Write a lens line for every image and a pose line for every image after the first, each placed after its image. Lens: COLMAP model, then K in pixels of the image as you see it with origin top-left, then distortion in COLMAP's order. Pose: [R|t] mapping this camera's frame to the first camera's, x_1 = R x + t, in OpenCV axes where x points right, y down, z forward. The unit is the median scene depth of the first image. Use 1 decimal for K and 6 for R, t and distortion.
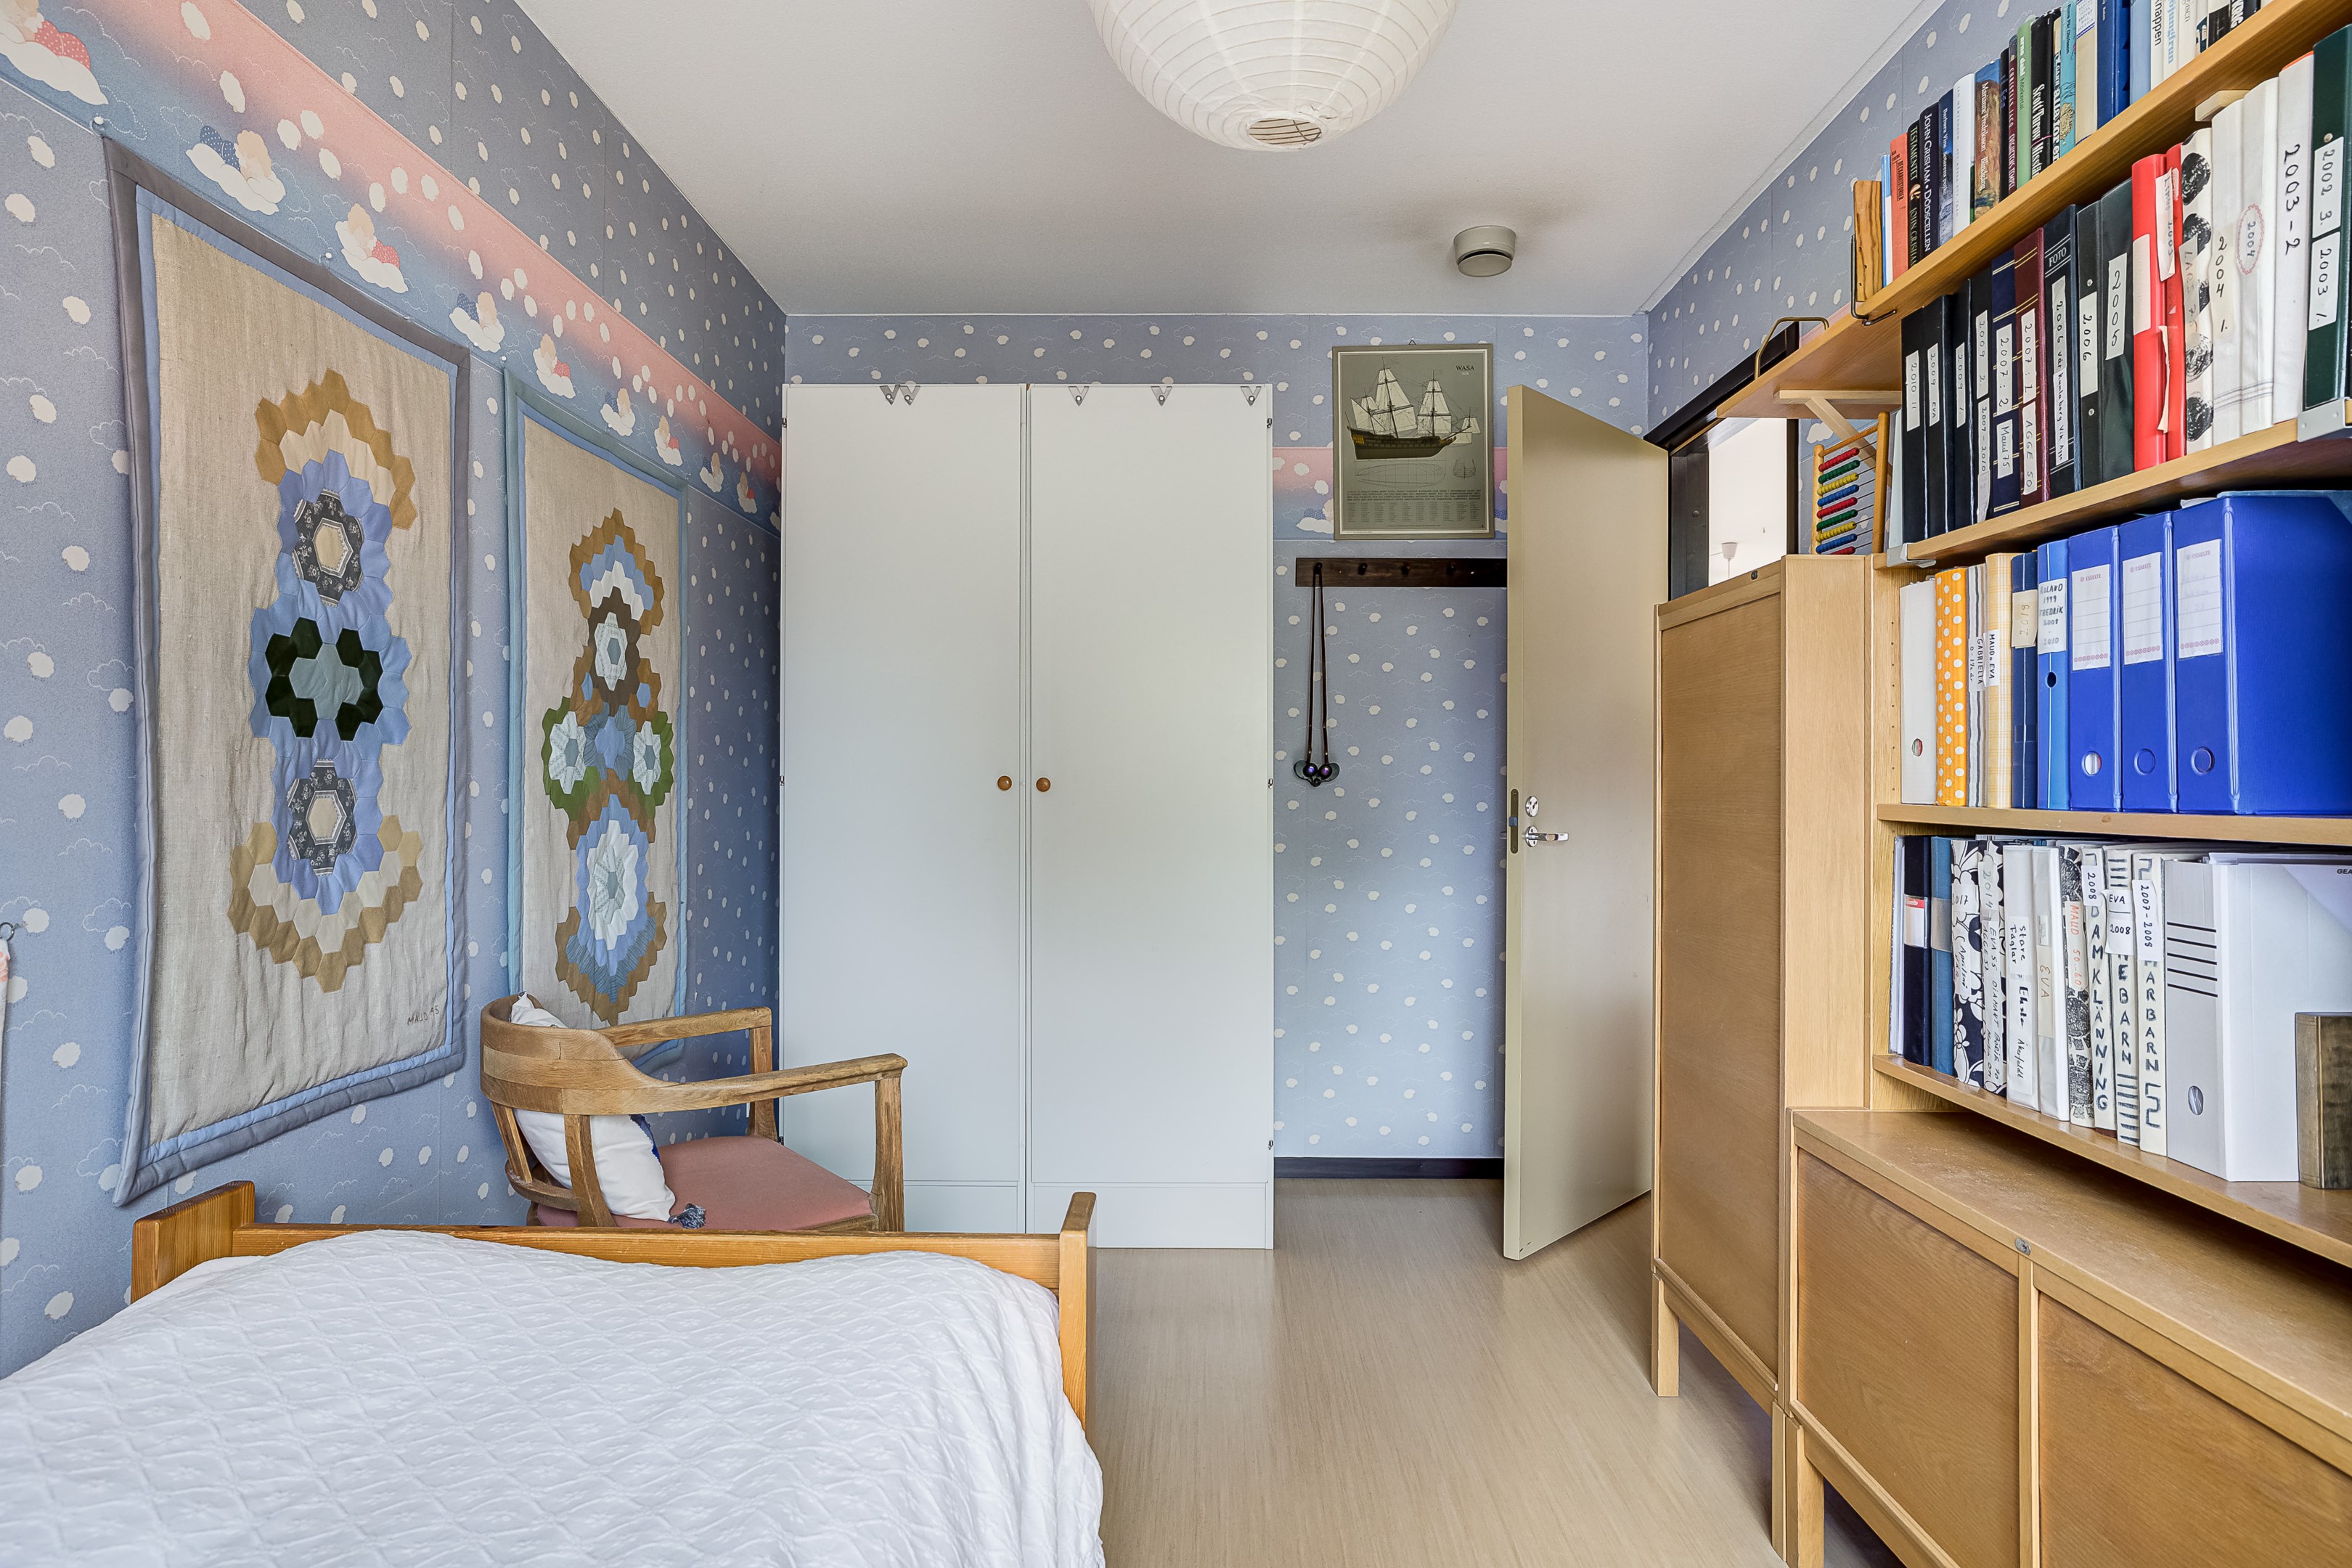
lens RADIAL K [[1276.9, 0, 1176.0], [0, 1276.9, 784.0], [0, 0, 1]] dist [-0.001876, -0.000122]
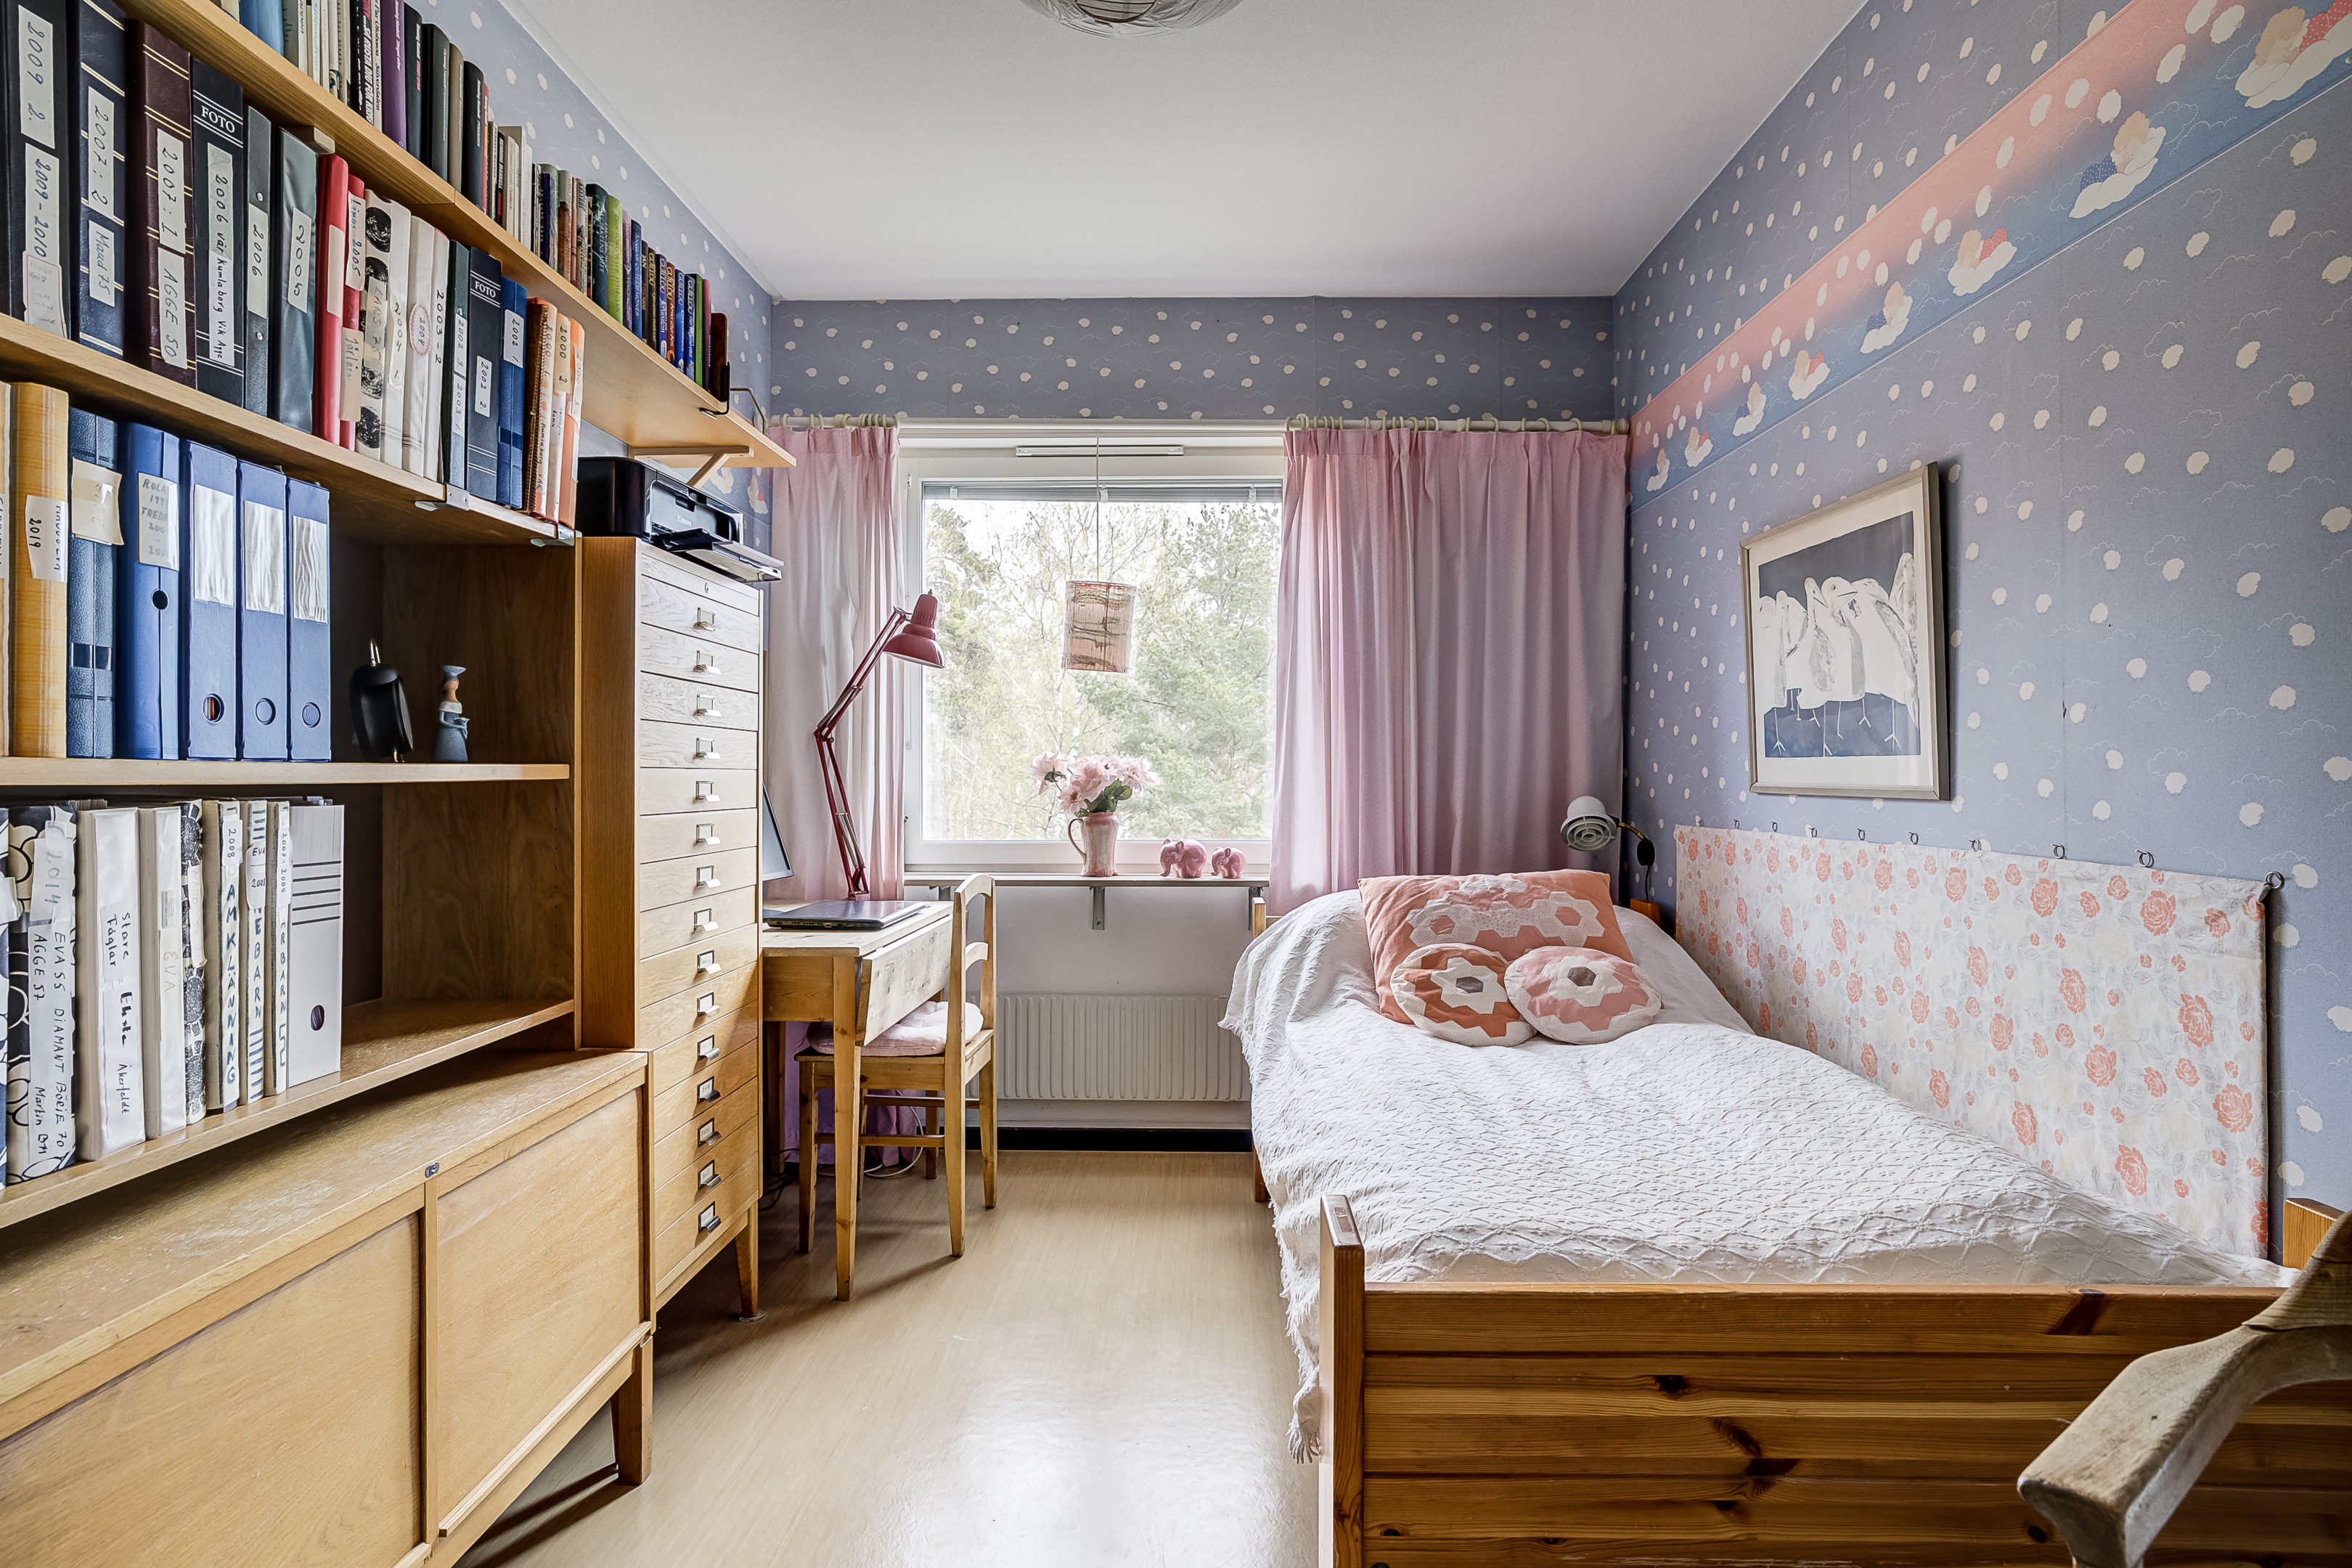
lens RADIAL K [[1216.7, 0, 1060.4], [0, 1216.7, 780.8], [0, 0, 1]] dist [-0.000336, -0.000101]
pose [[-0.995650, -0.007636, 0.092863, 0.043914], [-0.007307, 0.999966, 0.003880, 0.026879], [-0.092889, 0.003185, -0.995671, 1.780920]]
